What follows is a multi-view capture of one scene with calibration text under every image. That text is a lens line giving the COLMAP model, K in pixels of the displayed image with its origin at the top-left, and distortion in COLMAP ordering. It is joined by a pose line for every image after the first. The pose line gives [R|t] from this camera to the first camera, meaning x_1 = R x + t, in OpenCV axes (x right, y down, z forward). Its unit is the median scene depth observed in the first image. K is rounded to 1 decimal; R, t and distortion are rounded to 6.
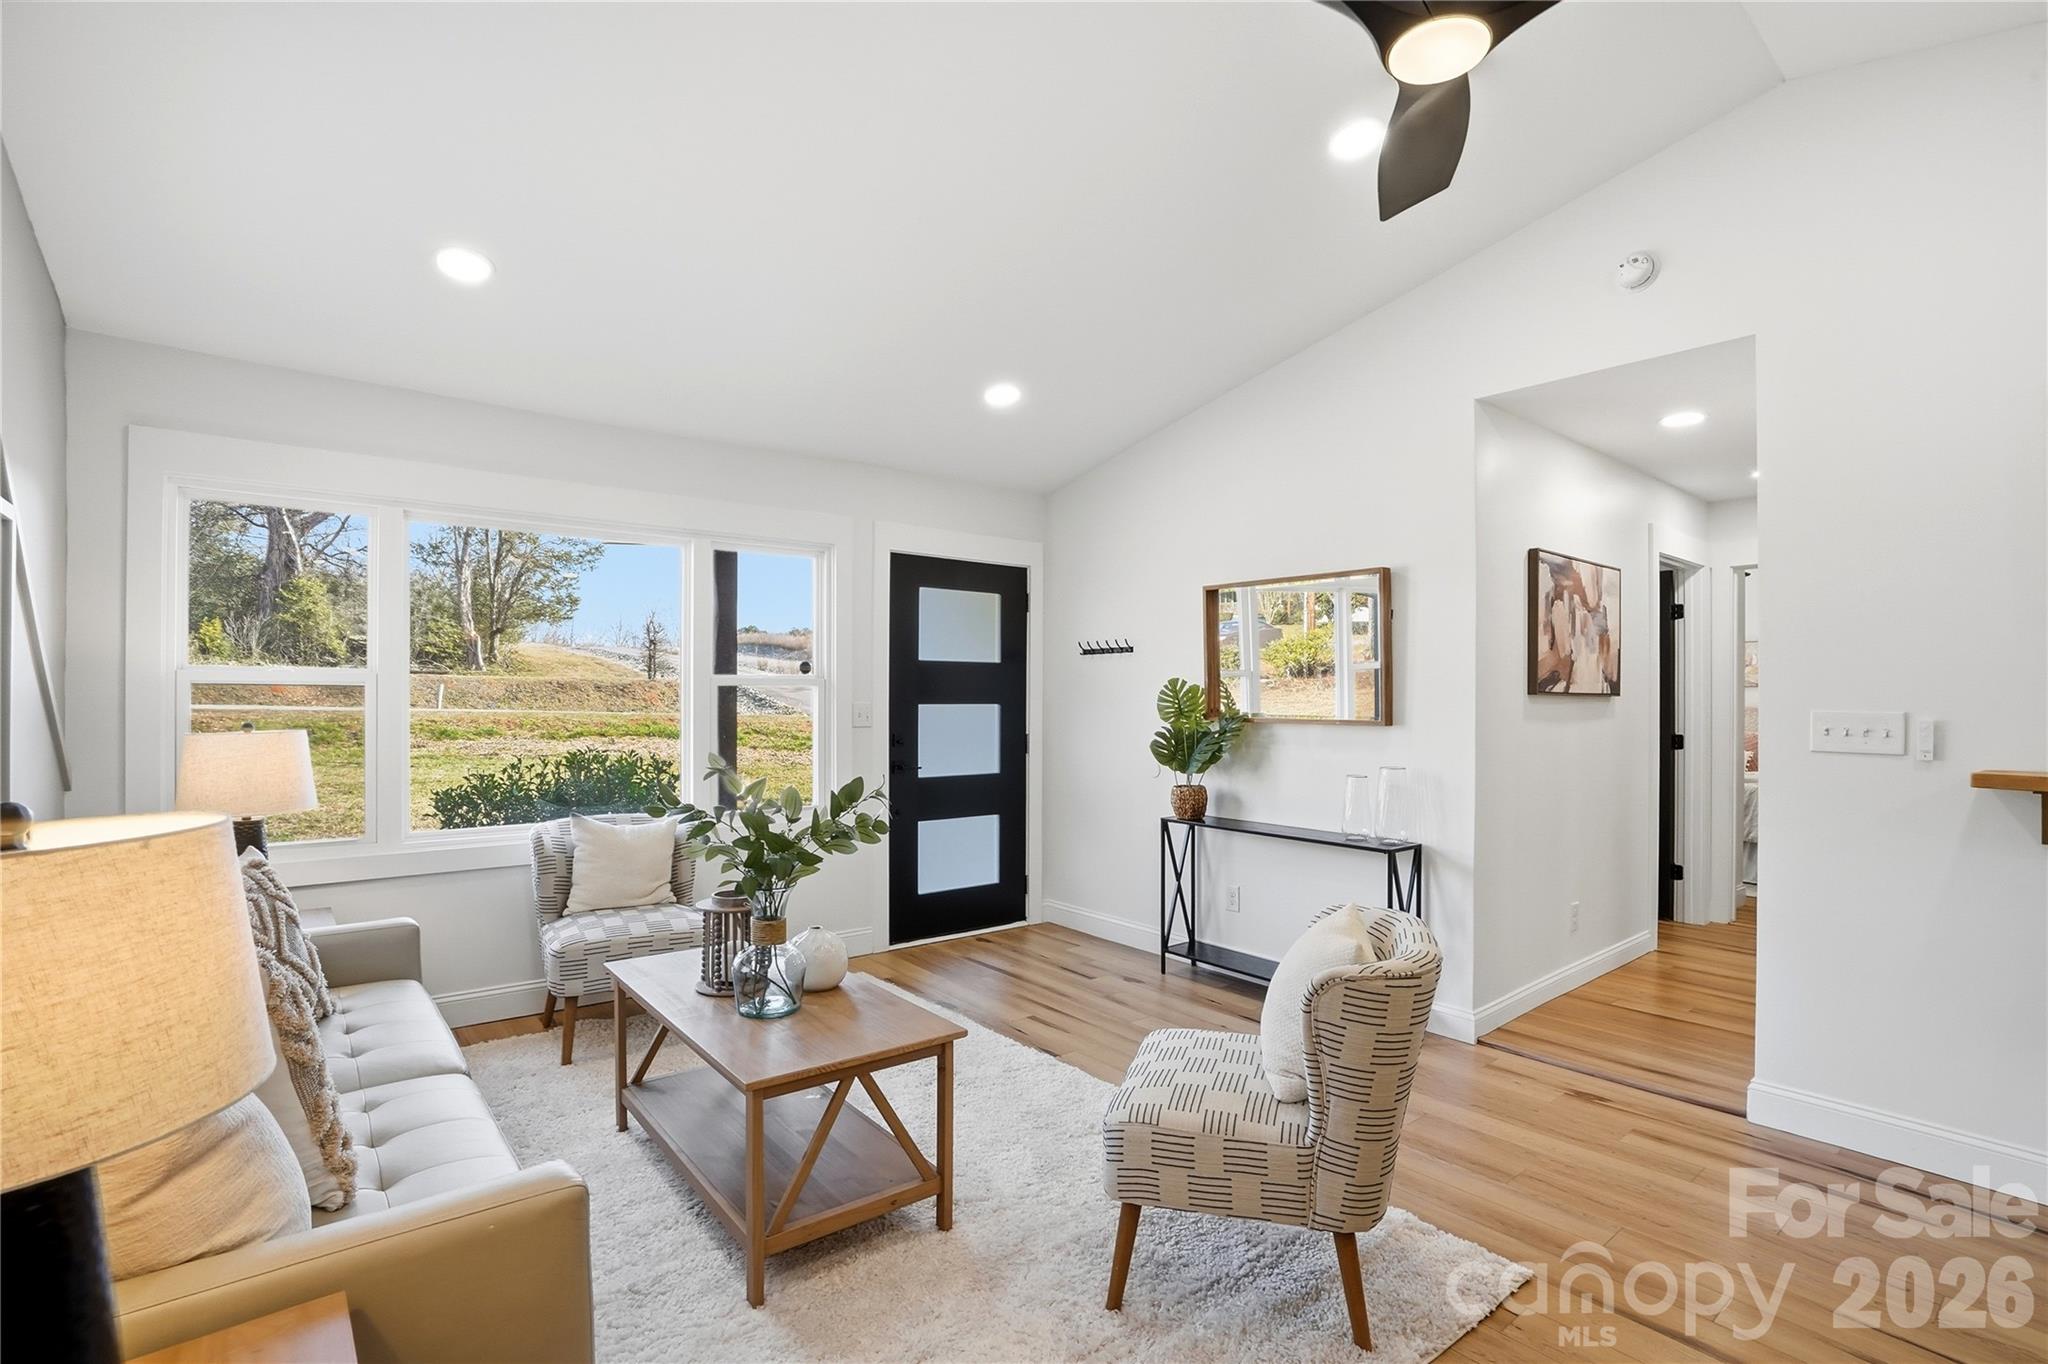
lens RADIAL K [[953.8, 0, 1035.3], [0, 953.8, 692.8], [0, 0, 1]] dist [-0.061779, 0.017480]
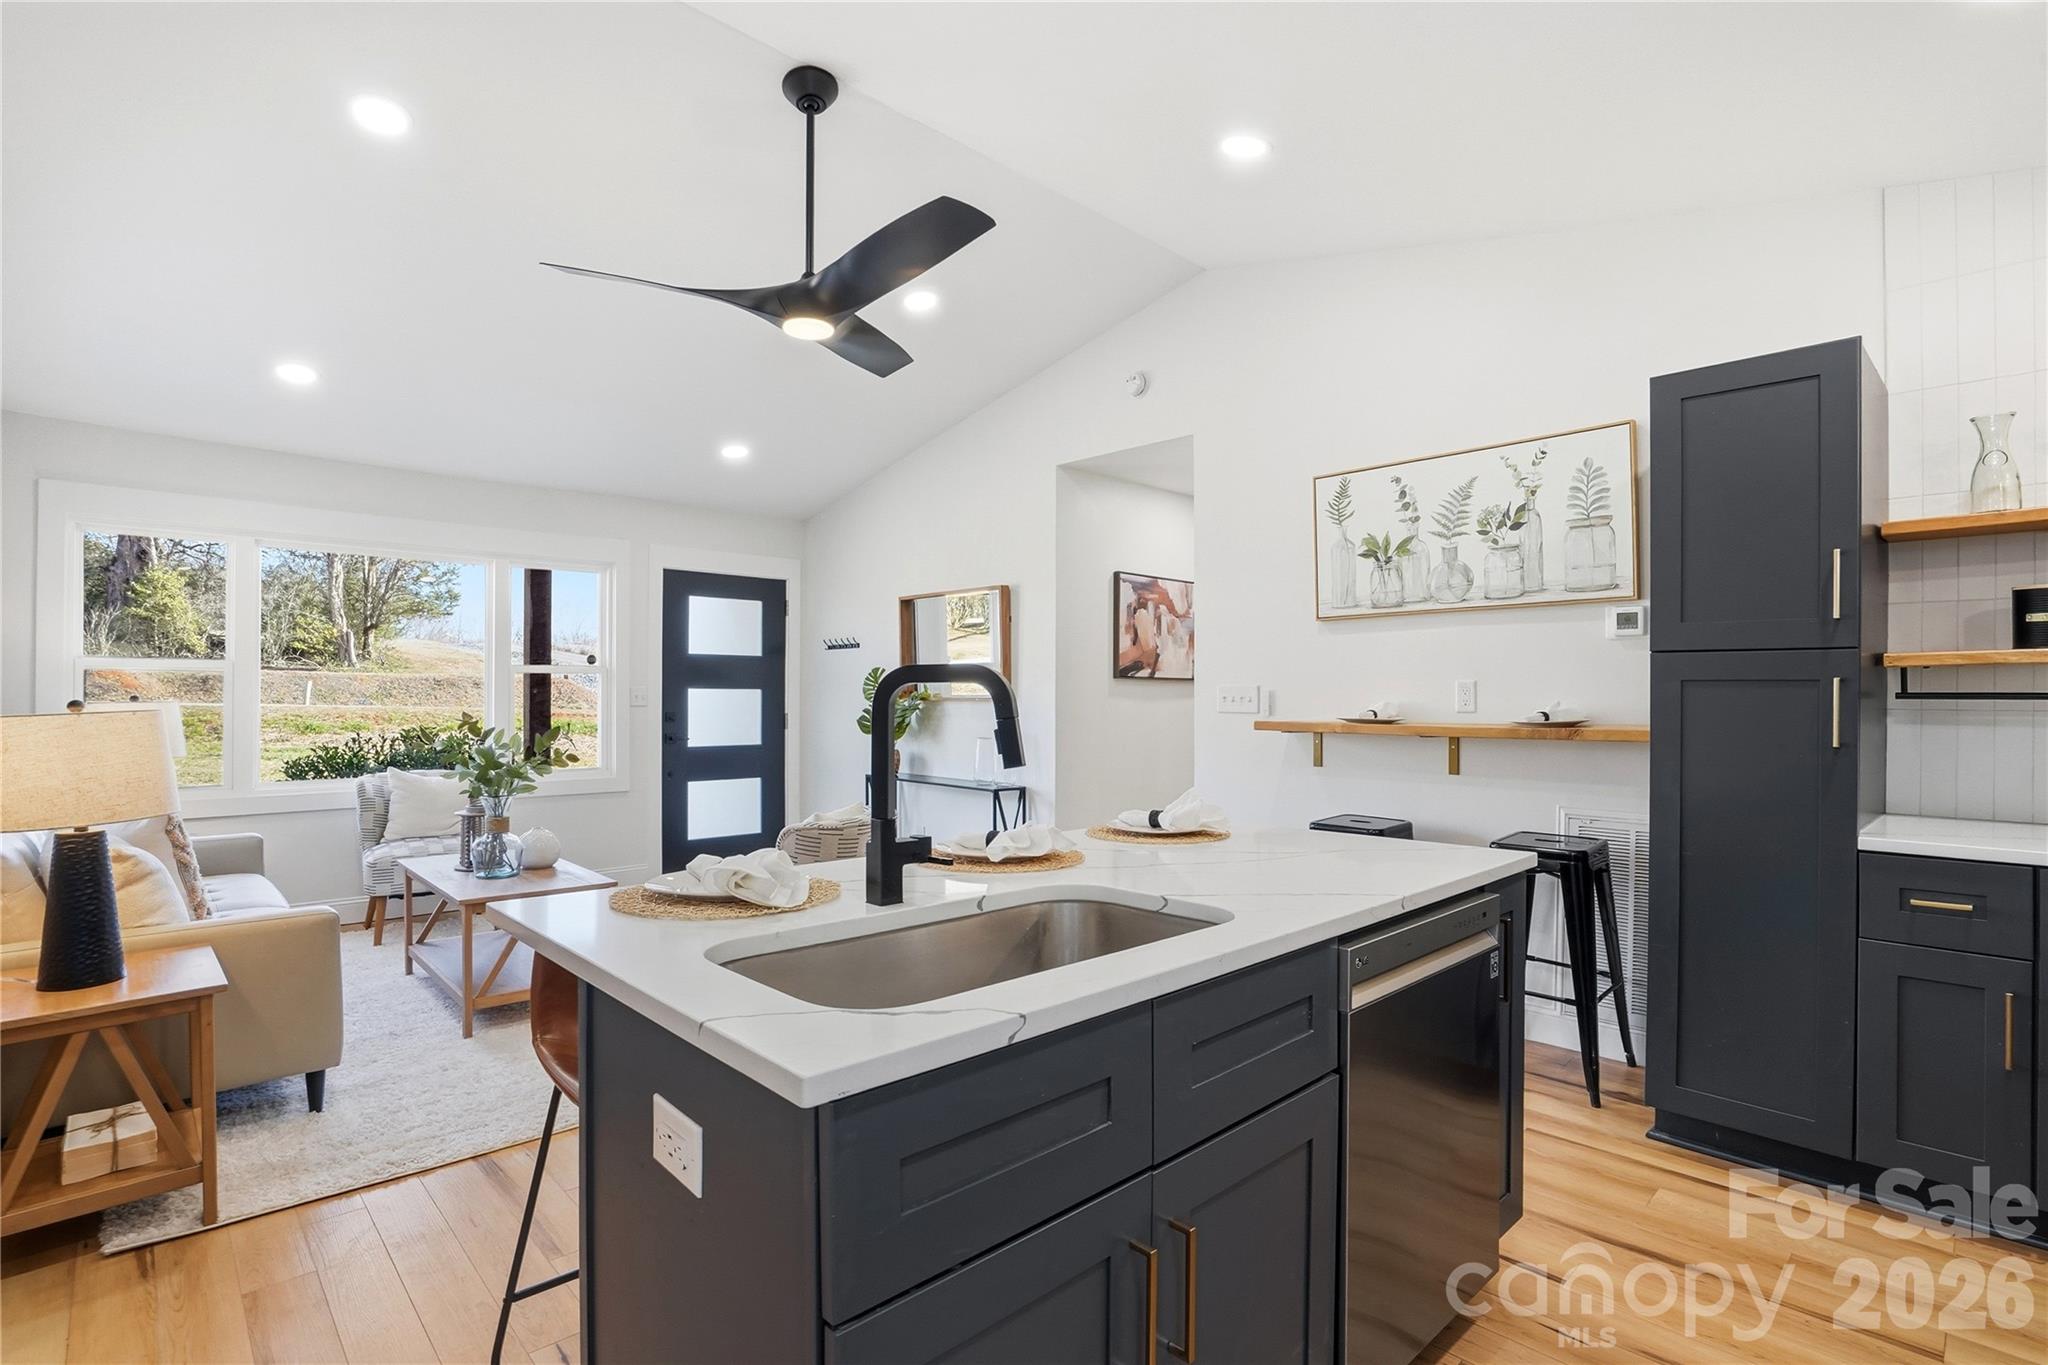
lens RADIAL K [[953.8, 0, 1035.3], [0, 953.8, 693.3], [0, 0, 1]] dist [-0.061779, 0.017480]
pose [[0.995448, -0.002366, 0.095279, 0.218192], [0.002061, 0.999992, 0.003300, 0.015155], [-0.095287, -0.003088, 0.995445, -0.295556]]
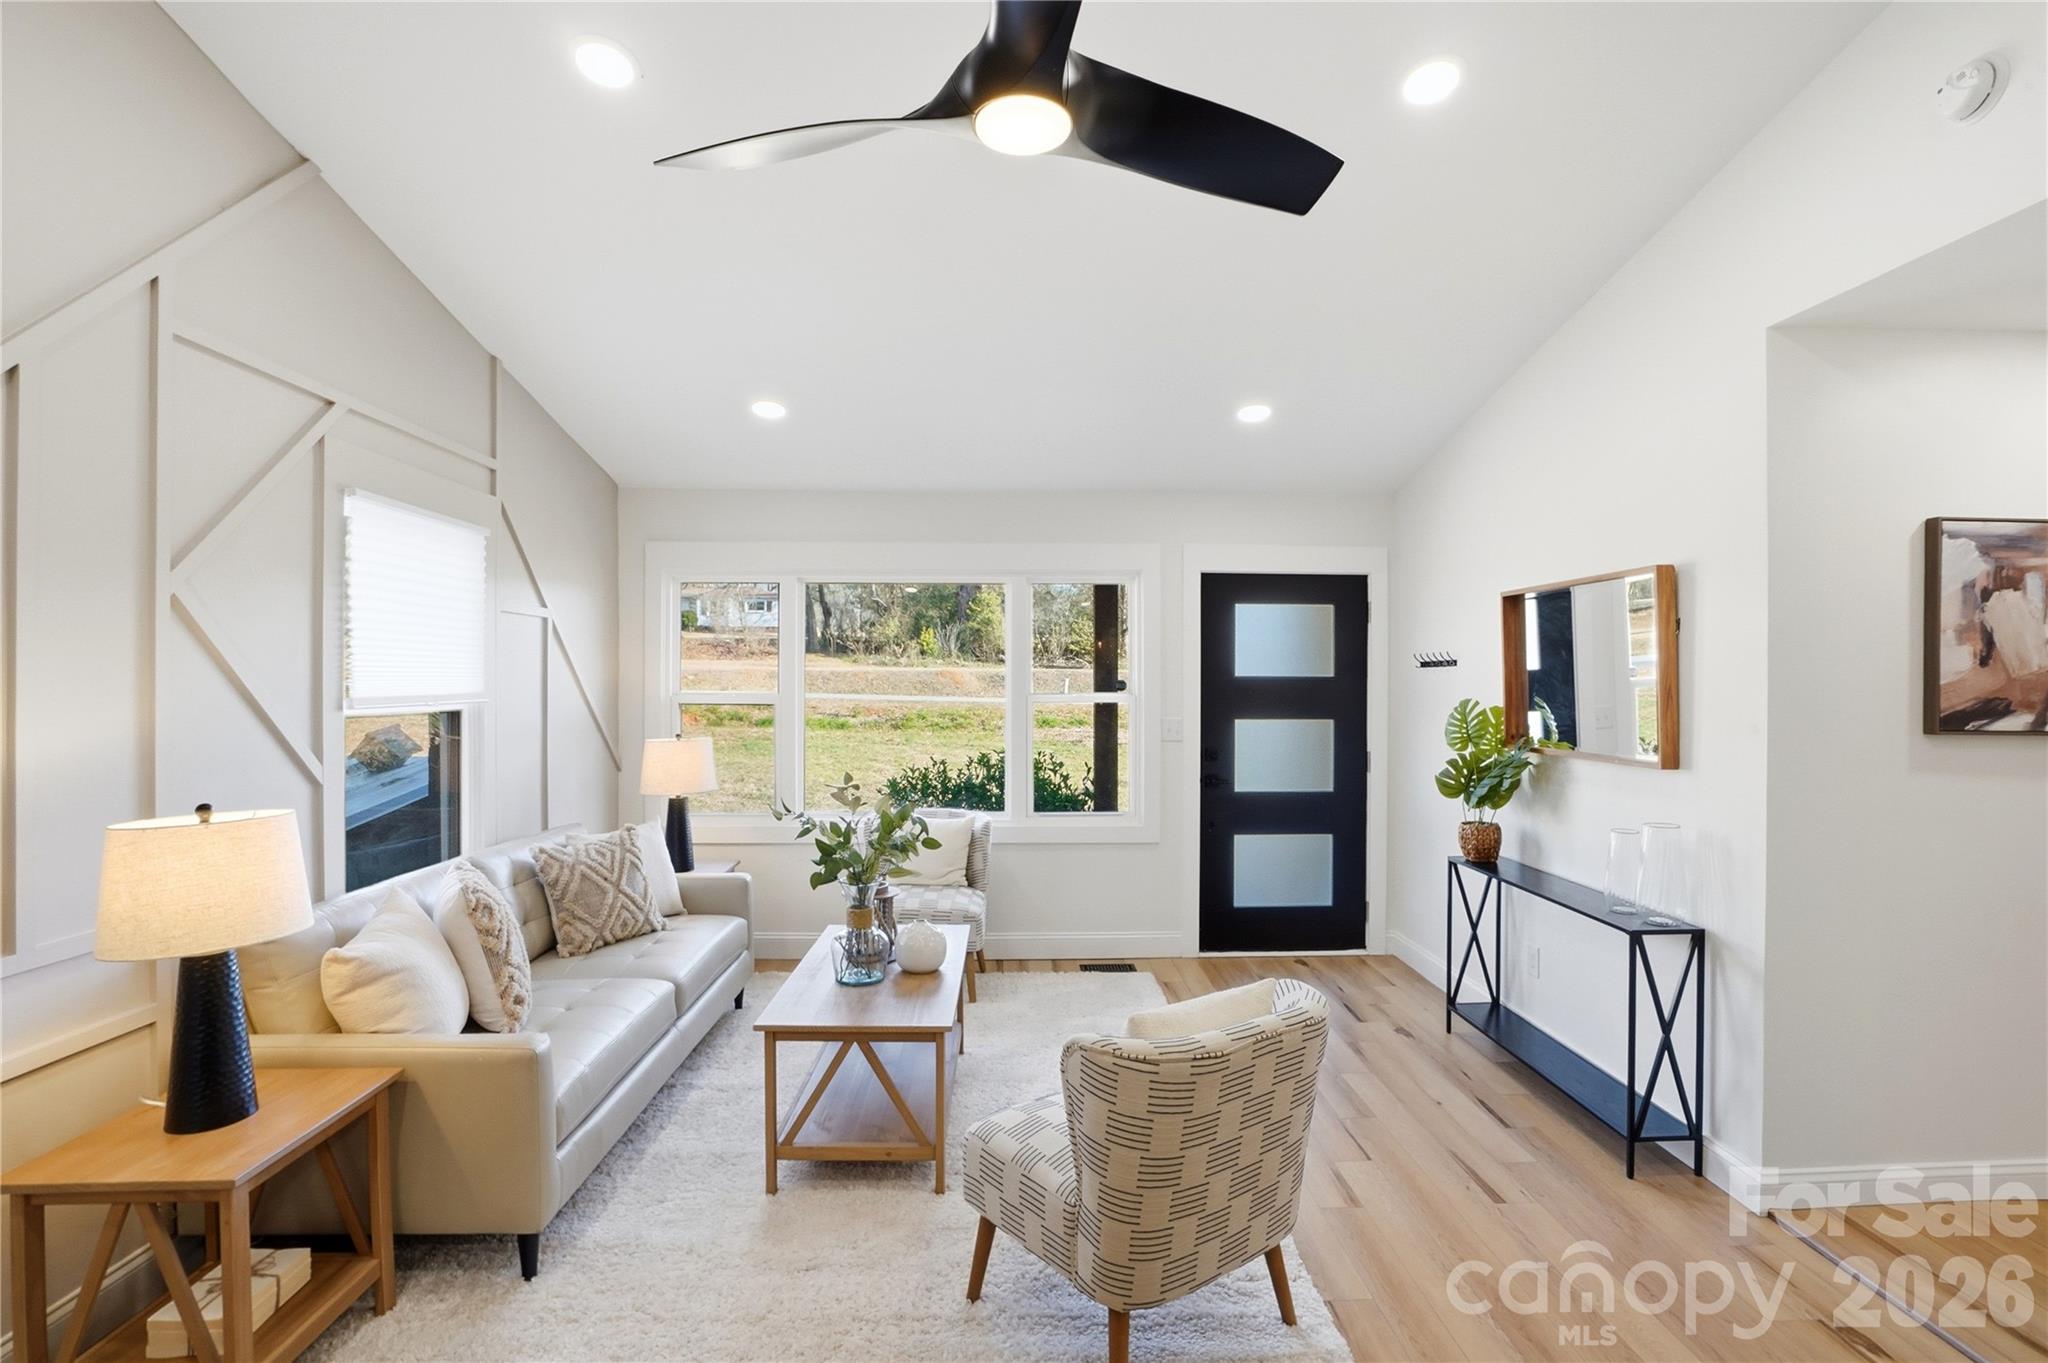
lens RADIAL K [[953.8, 0, 1035.3], [0, 953.8, 692.3], [0, 0, 1]] dist [-0.061779, 0.017480]
pose [[0.799818, 0.004784, -0.600224, 0.318558], [0.002017, 0.999941, 0.010657, -0.028551], [0.600240, -0.009734, 0.799761, 0.064745]]
